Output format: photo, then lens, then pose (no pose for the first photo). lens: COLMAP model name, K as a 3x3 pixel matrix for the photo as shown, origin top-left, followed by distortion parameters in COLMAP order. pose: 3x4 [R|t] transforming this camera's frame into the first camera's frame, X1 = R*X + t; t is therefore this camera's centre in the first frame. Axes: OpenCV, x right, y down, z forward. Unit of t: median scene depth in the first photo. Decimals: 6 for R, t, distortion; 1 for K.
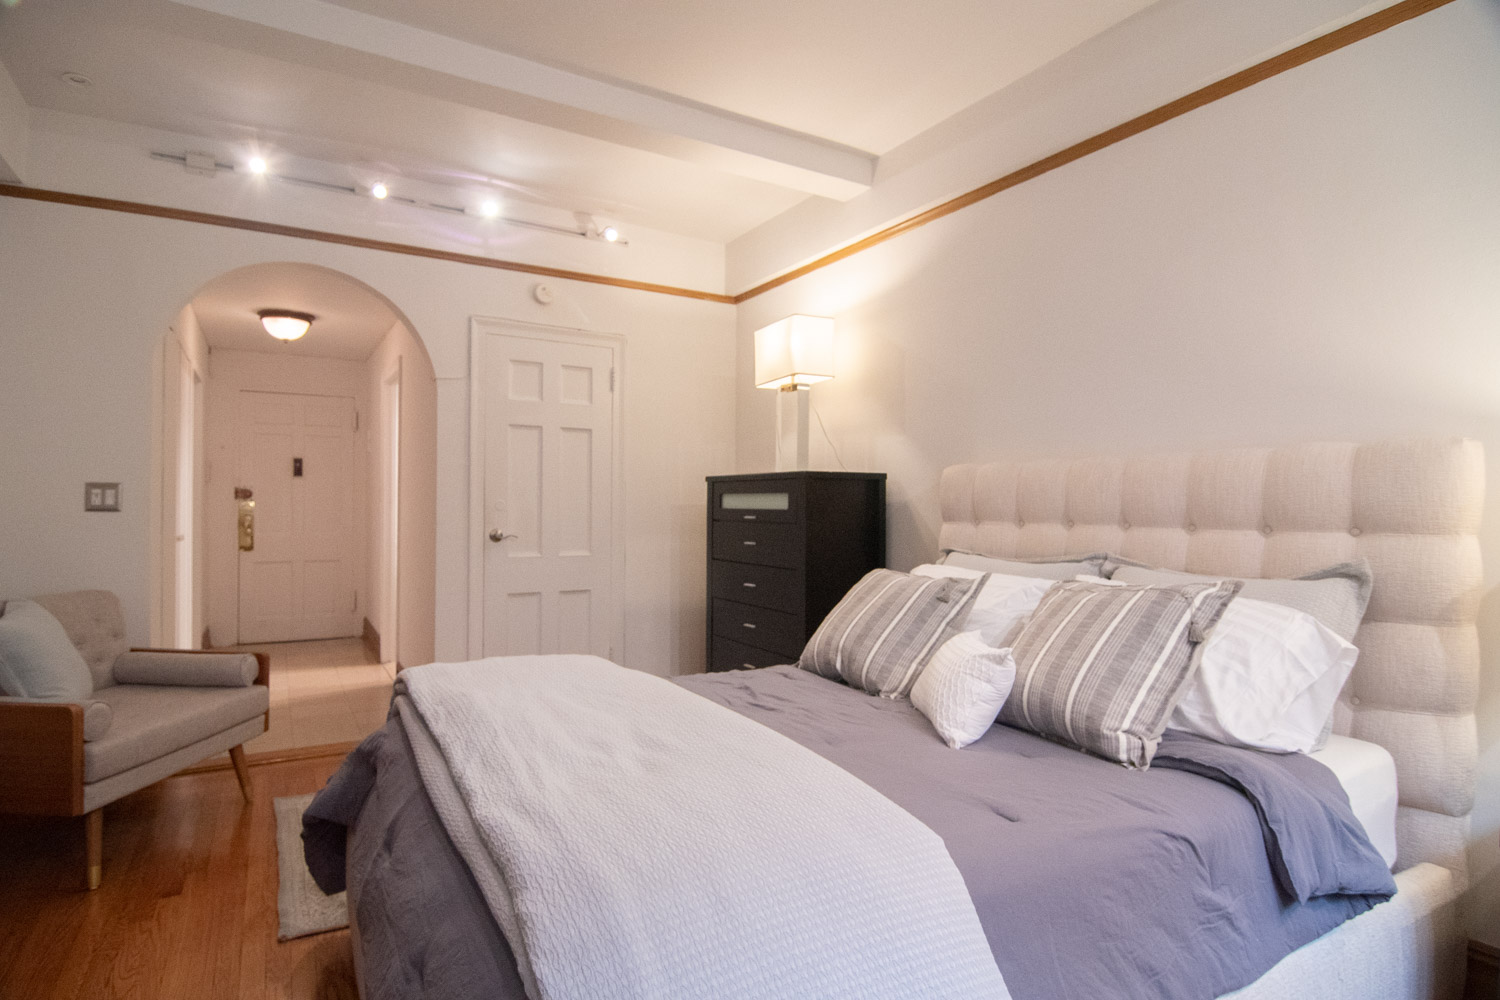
lens RADIAL K [[804.6, 0, 738.4], [0, 804.6, 497.9], [0, 0, 1]] dist [-0.018574, -0.006455]
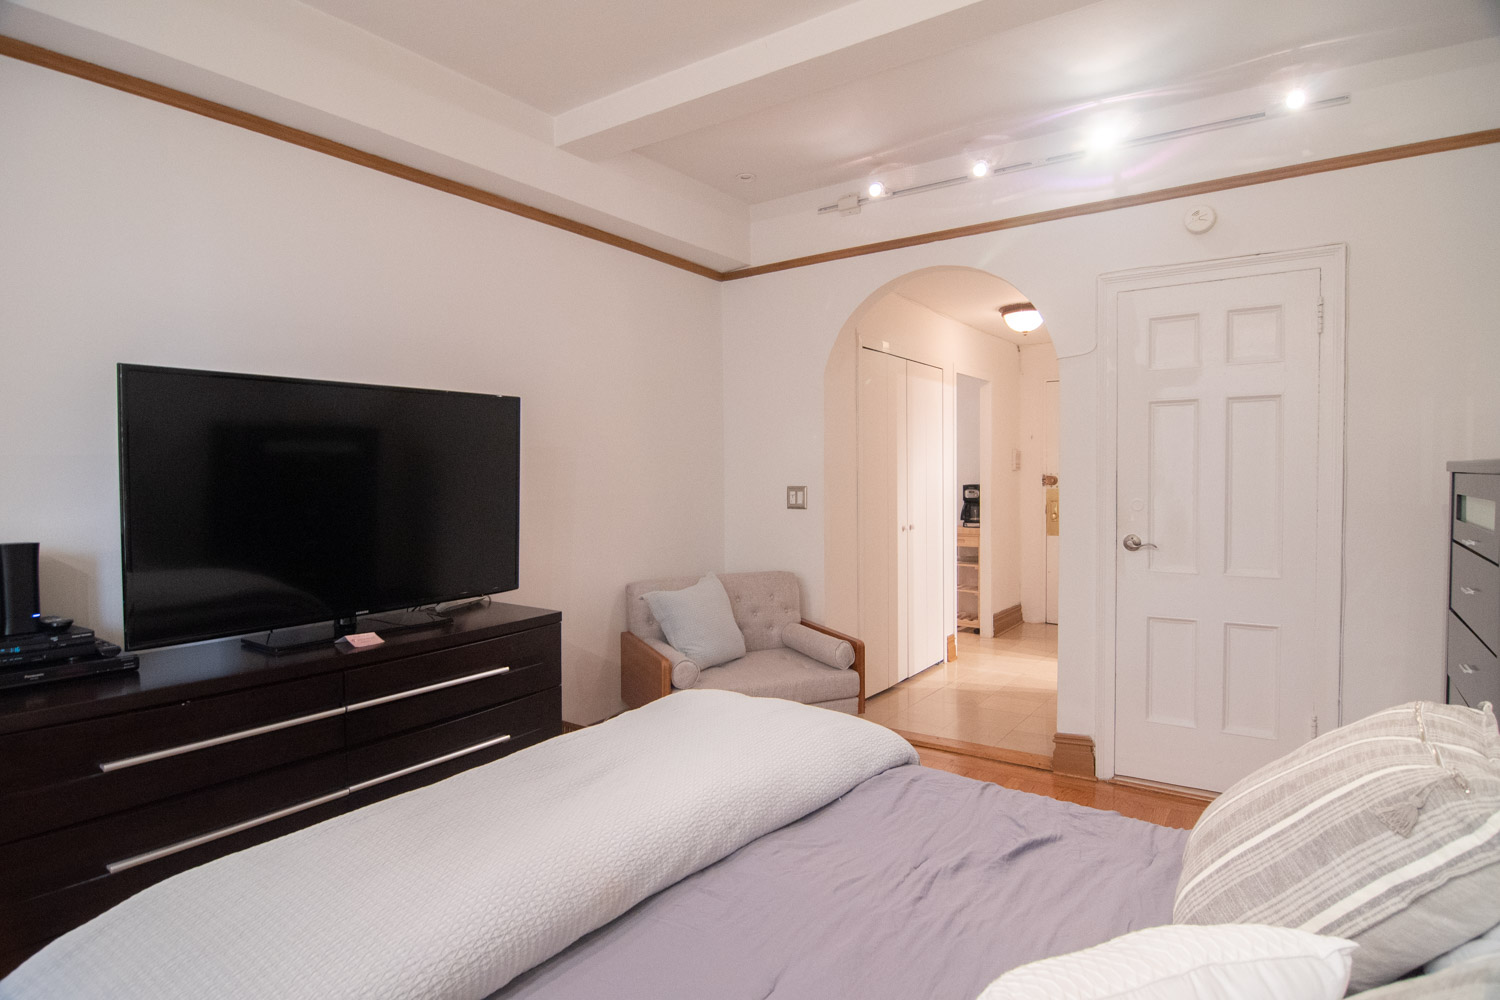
lens RADIAL K [[804.6, 0, 742.1], [0, 804.6, 497.4], [0, 0, 1]] dist [-0.018574, -0.006455]
pose [[0.408628, 0.011783, -0.912625, 0.315630], [0.023990, 0.999433, 0.023645, -0.031975], [0.912386, -0.031556, 0.408113, 0.376158]]
